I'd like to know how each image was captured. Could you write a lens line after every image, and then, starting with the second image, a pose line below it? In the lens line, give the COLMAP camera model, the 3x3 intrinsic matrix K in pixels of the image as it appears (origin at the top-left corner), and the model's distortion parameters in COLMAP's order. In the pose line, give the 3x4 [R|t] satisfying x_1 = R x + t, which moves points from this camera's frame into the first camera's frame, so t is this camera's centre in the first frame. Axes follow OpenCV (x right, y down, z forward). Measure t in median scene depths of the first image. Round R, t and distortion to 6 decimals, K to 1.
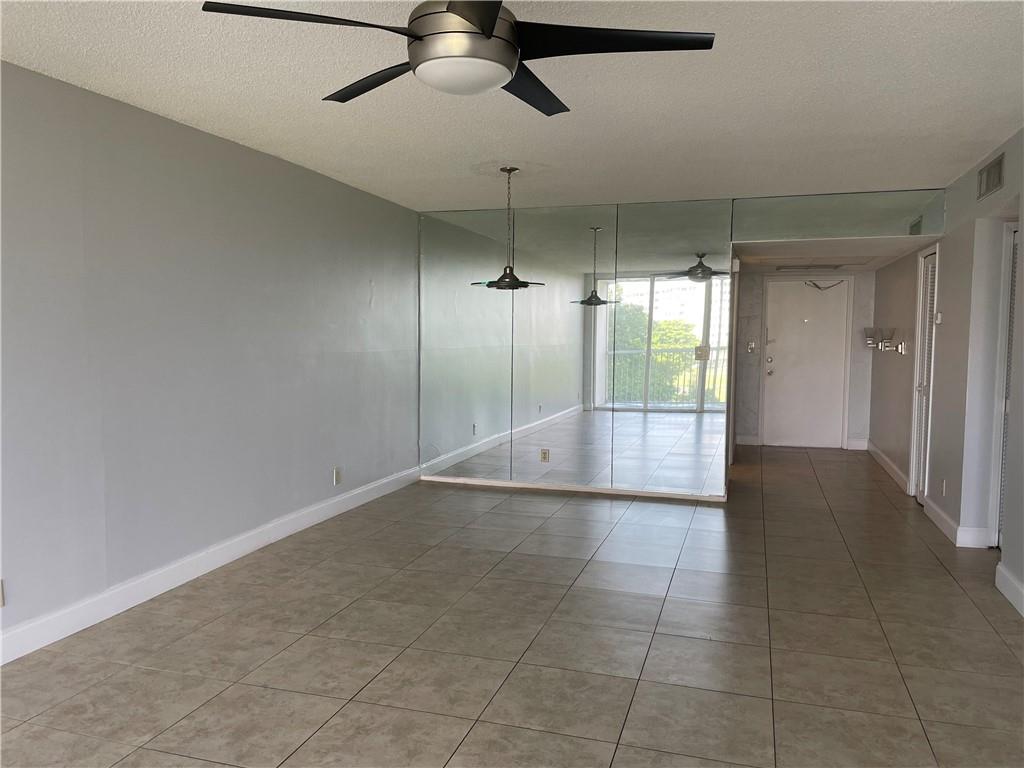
lens RADIAL K [[775.9, 0, 511.6], [0, 775.9, 384.5], [0, 0, 1]] dist [-0.006758, -0.033439]
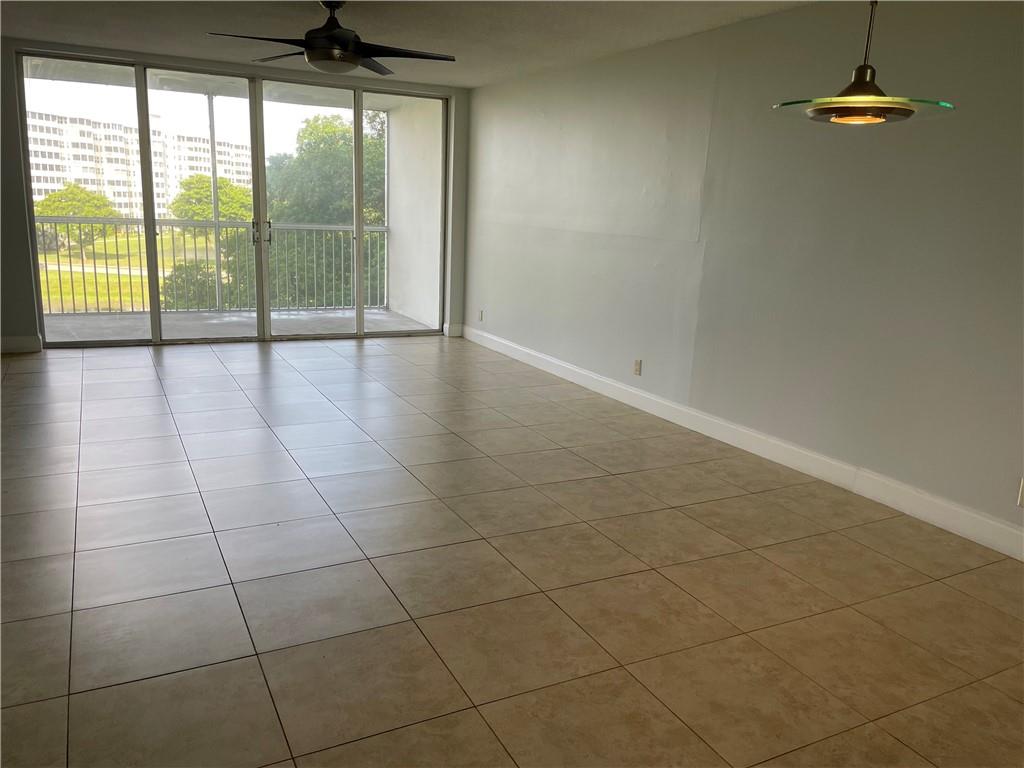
lens RADIAL K [[775.9, 0, 511.5], [0, 775.9, 383.3], [0, 0, 1]] dist [-0.006758, -0.033439]
pose [[-0.720116, 0.118229, -0.683707, 0.567684], [-0.090048, 0.961118, 0.261042, -0.096793], [0.687986, 0.249547, -0.681470, 1.498557]]
